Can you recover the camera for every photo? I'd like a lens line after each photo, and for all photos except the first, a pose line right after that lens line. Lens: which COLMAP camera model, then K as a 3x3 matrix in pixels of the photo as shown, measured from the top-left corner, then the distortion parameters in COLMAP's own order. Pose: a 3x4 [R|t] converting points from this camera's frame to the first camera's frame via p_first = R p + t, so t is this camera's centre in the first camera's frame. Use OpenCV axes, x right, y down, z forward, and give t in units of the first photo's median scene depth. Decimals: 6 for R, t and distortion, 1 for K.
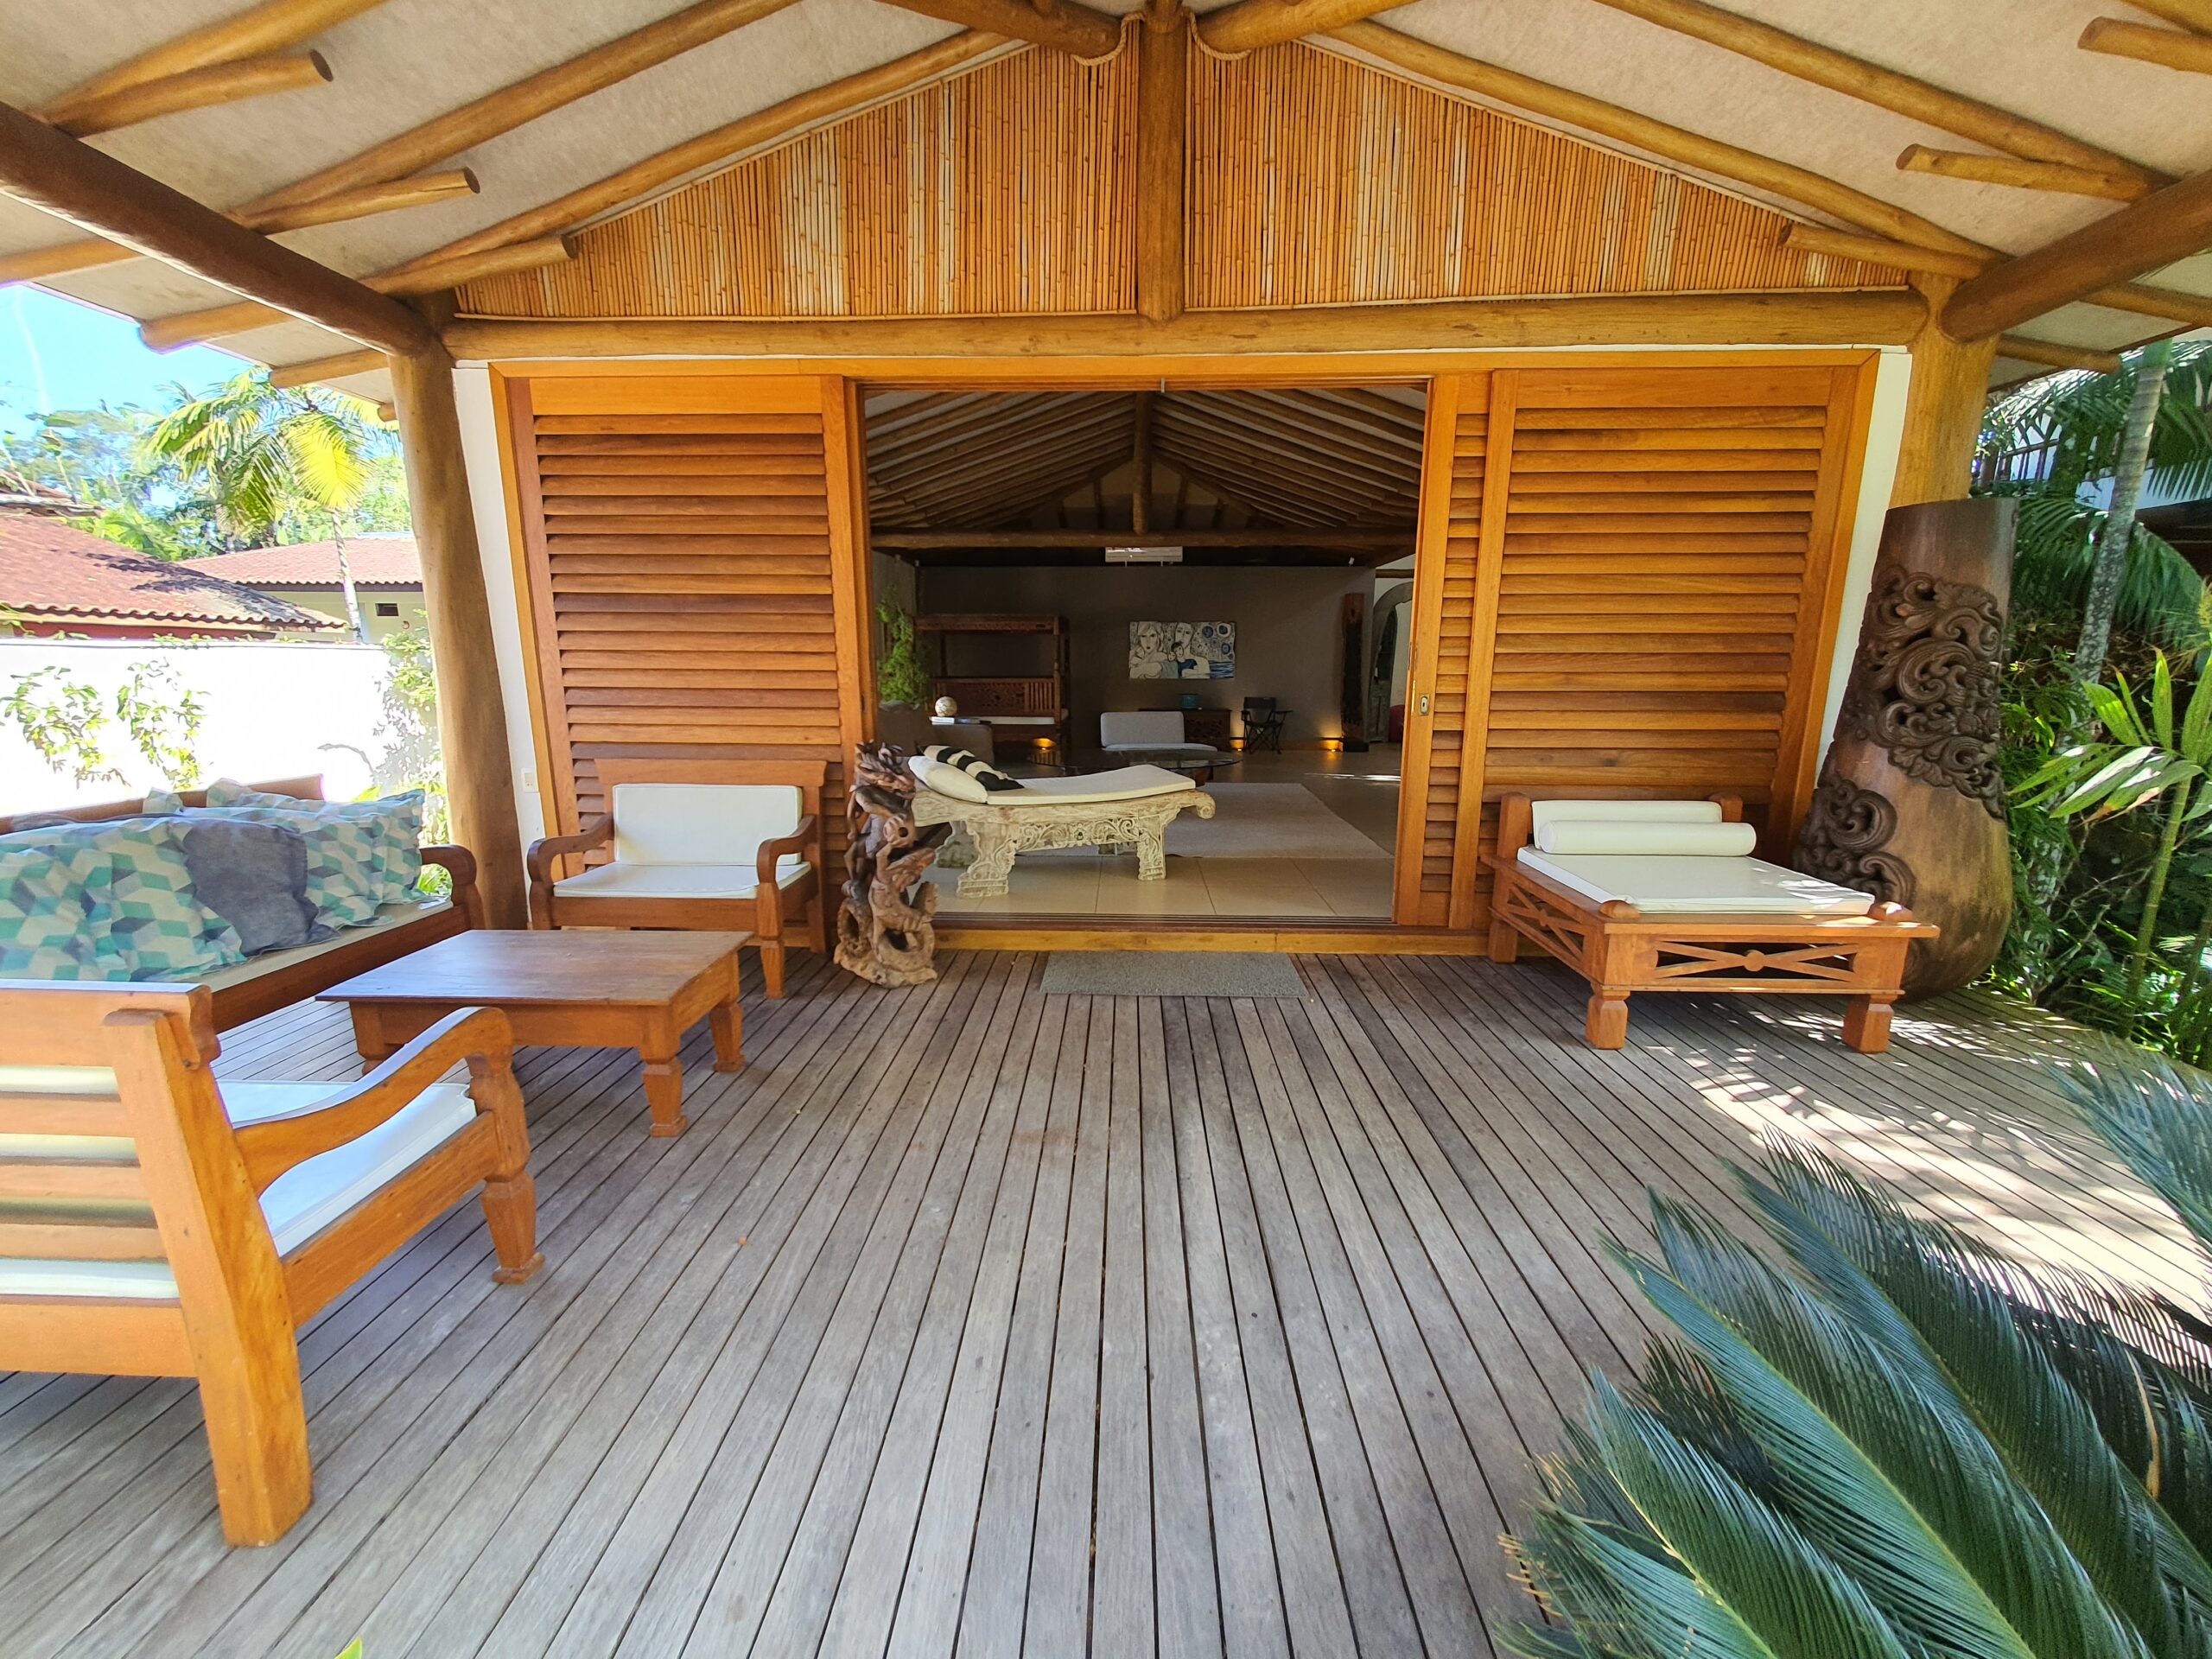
lens RADIAL K [[876.1, 0, 1099.9], [0, 876.1, 832.5], [0, 0, 1]] dist [-0.001199, -0.000157]
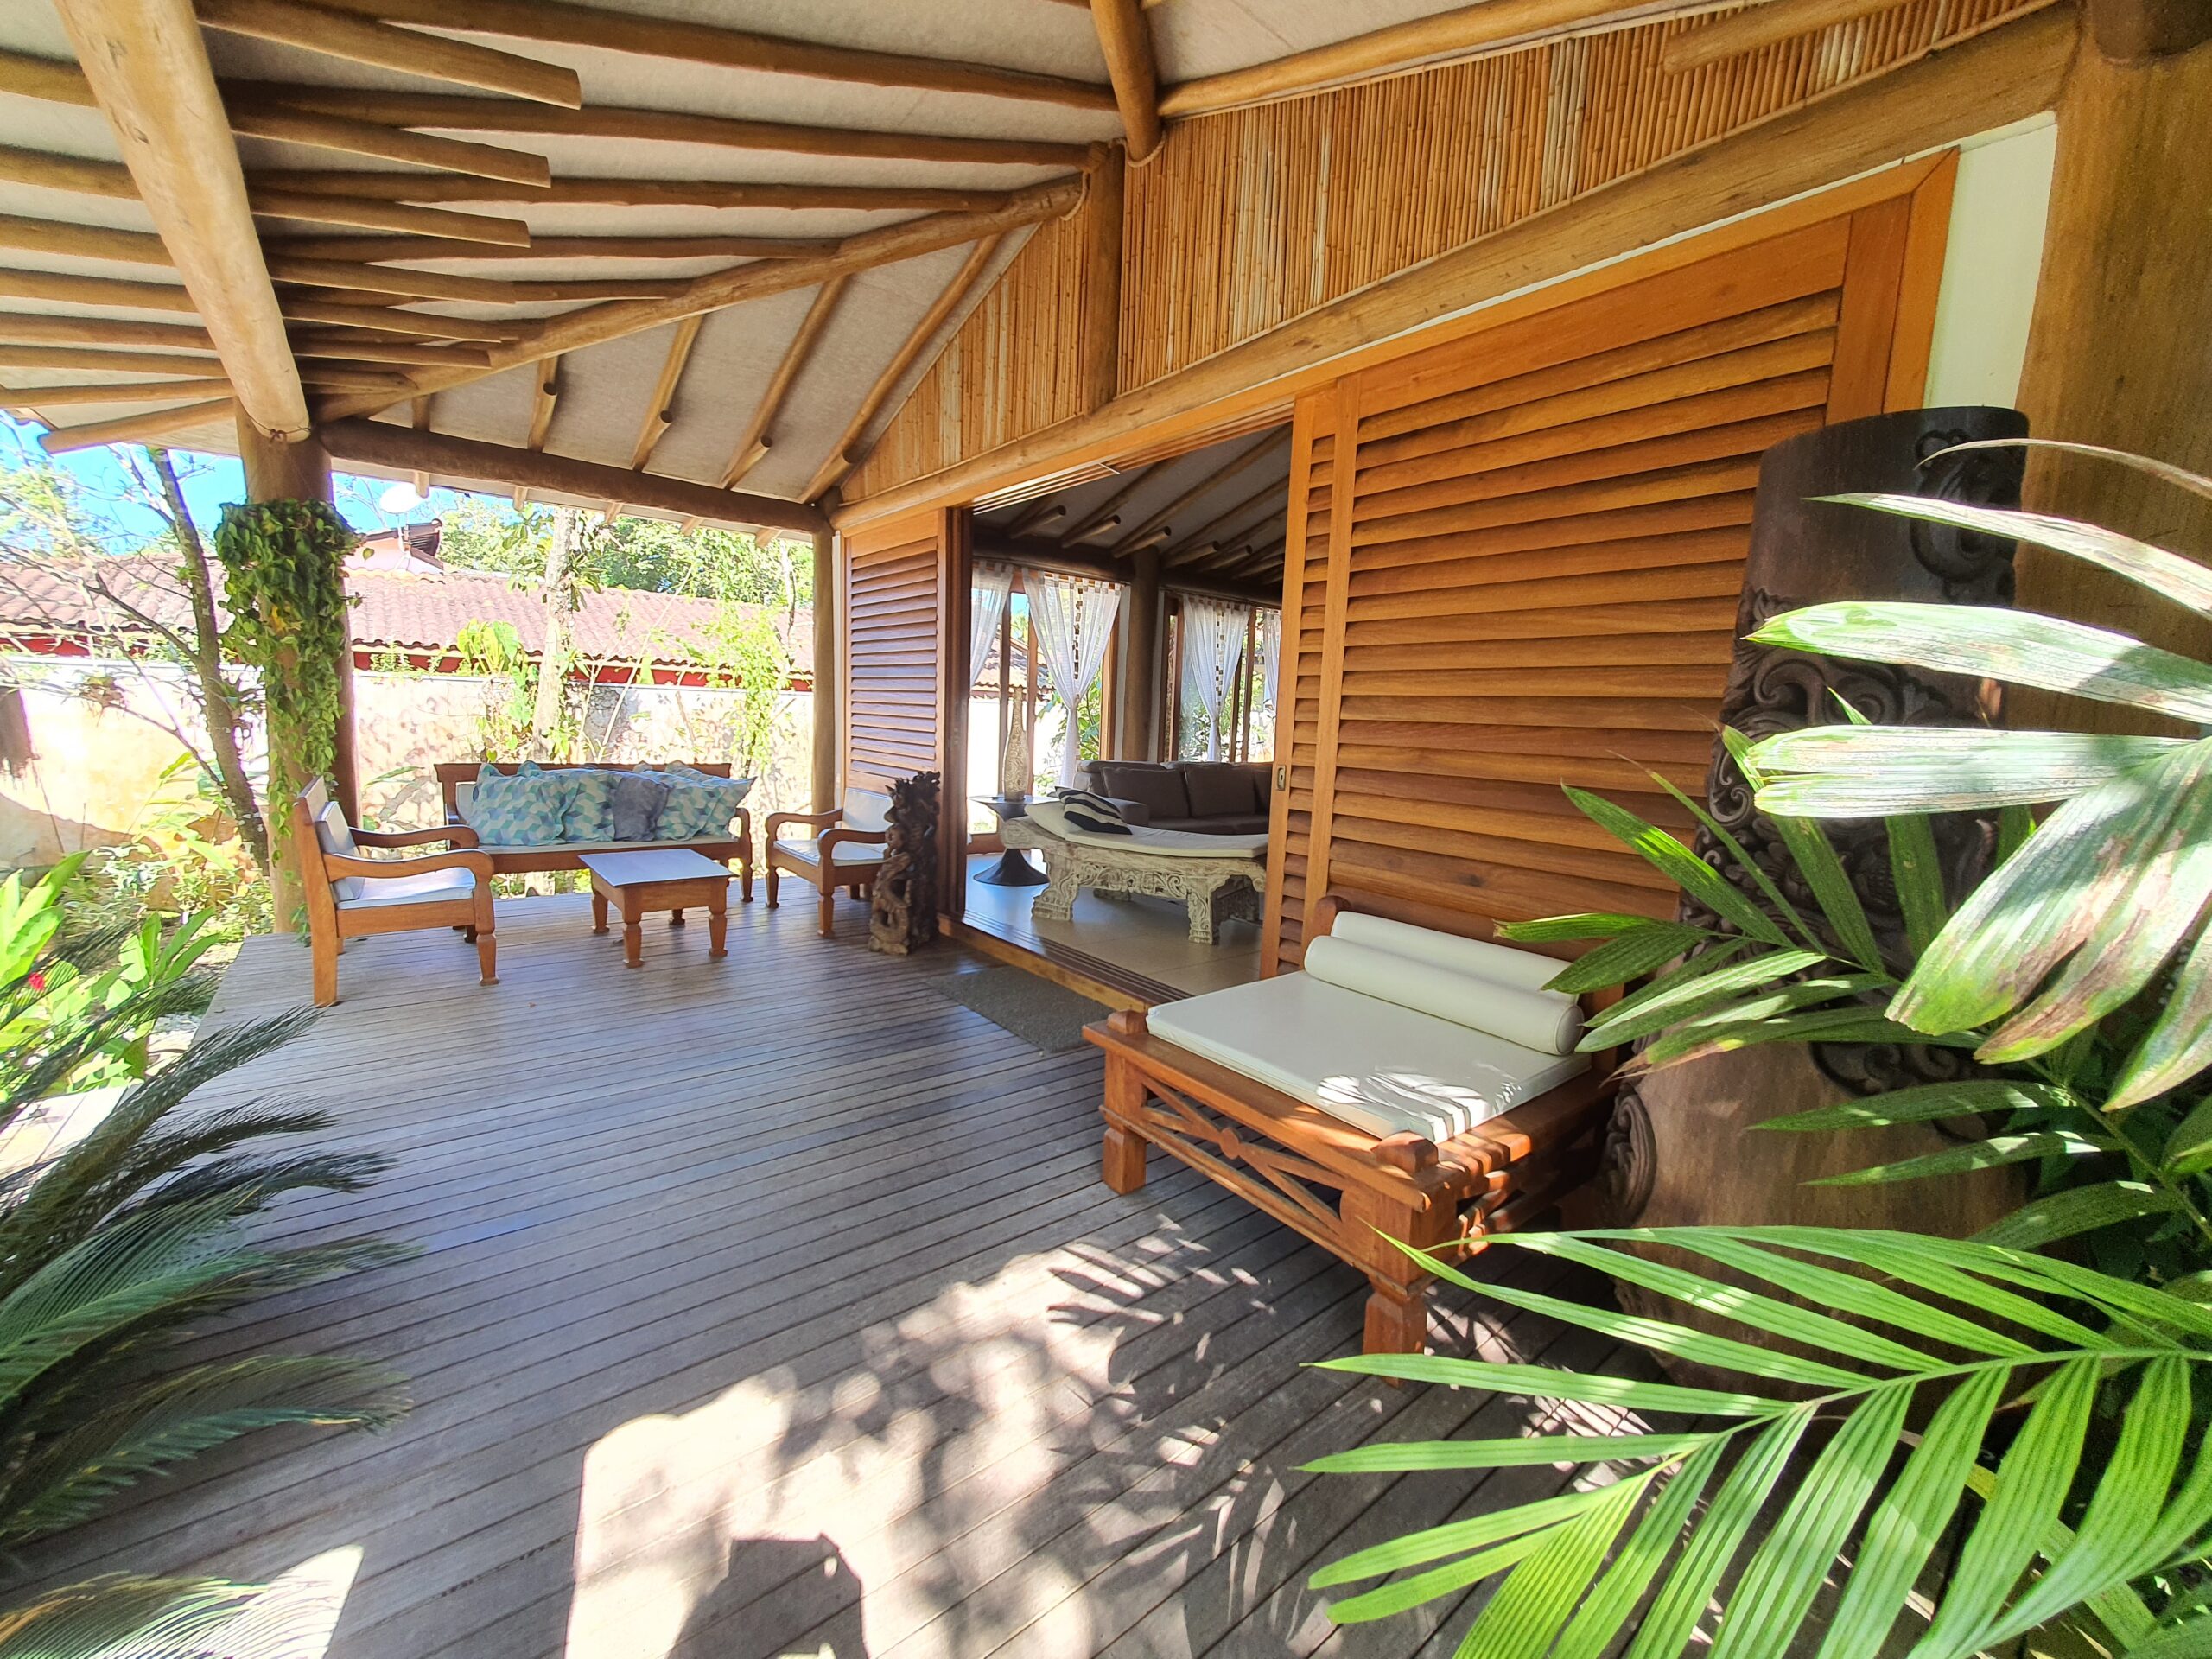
lens RADIAL K [[876.3, 0, 1096.5], [0, 876.3, 835.4], [0, 0, 1]] dist [0.000774, -0.000091]
pose [[0.648686, 0.127574, -0.750288, 0.981358], [-0.183597, 0.982966, 0.008402, -0.071454], [0.738579, 0.132300, 0.661058, 0.343049]]
